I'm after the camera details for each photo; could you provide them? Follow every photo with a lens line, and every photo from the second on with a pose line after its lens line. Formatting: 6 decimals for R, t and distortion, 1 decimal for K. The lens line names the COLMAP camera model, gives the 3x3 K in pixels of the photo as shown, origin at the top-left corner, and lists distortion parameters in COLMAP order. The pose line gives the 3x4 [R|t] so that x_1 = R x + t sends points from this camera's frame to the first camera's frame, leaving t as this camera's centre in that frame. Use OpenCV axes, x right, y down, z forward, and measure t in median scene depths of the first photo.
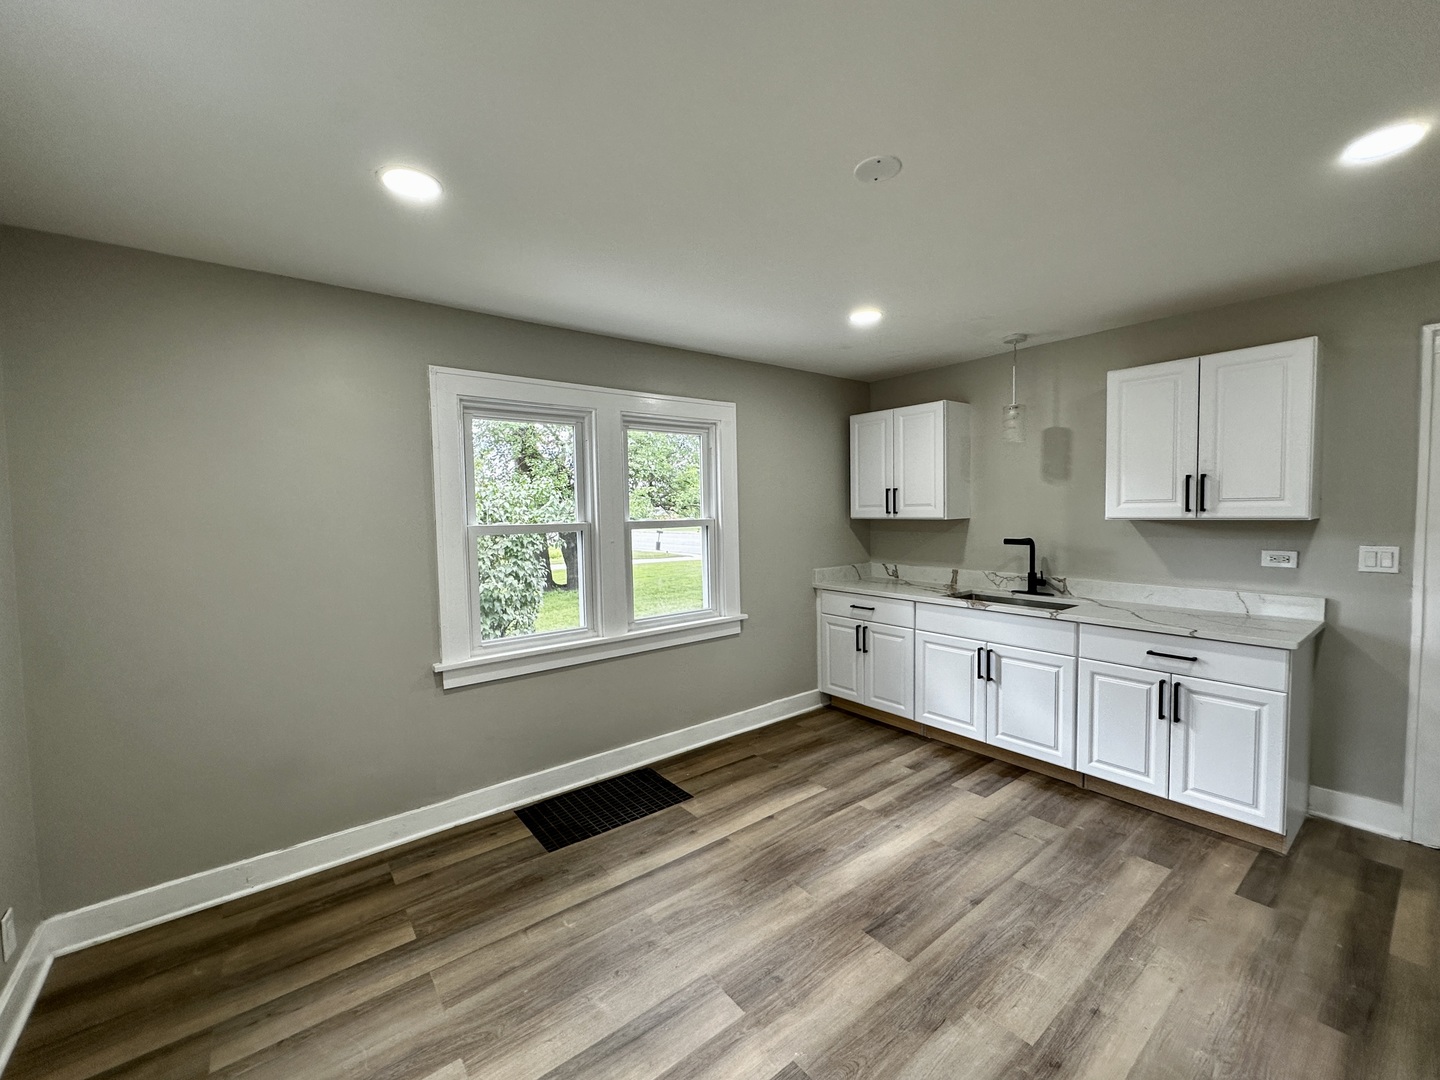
lens RADIAL K [[584.2, 0, 722.2], [0, 584.2, 536.5], [0, 0, 1]] dist [0.000496, 0.000124]
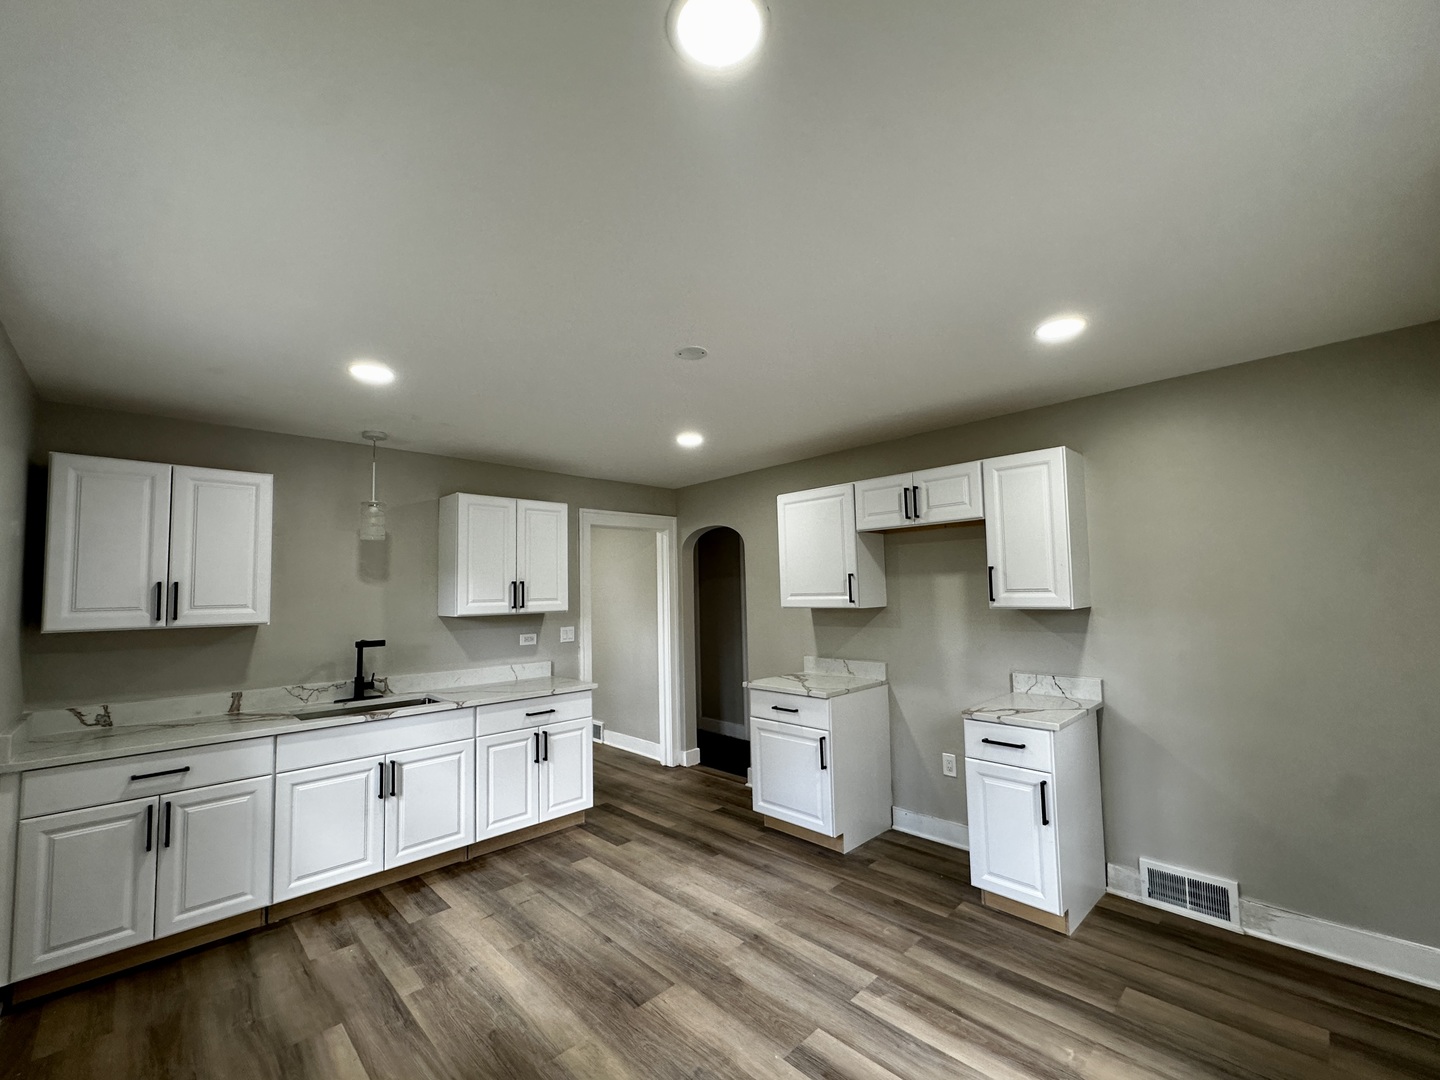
lens RADIAL K [[584.2, 0, 725.5], [0, 584.2, 552.3], [0, 0, 1]] dist [0.000496, 0.000124]
pose [[-0.093168, 0.091706, 0.991418, -0.572598], [0.070873, 0.993834, -0.085269, -0.019057], [-0.993125, 0.062321, -0.099093, 0.586120]]
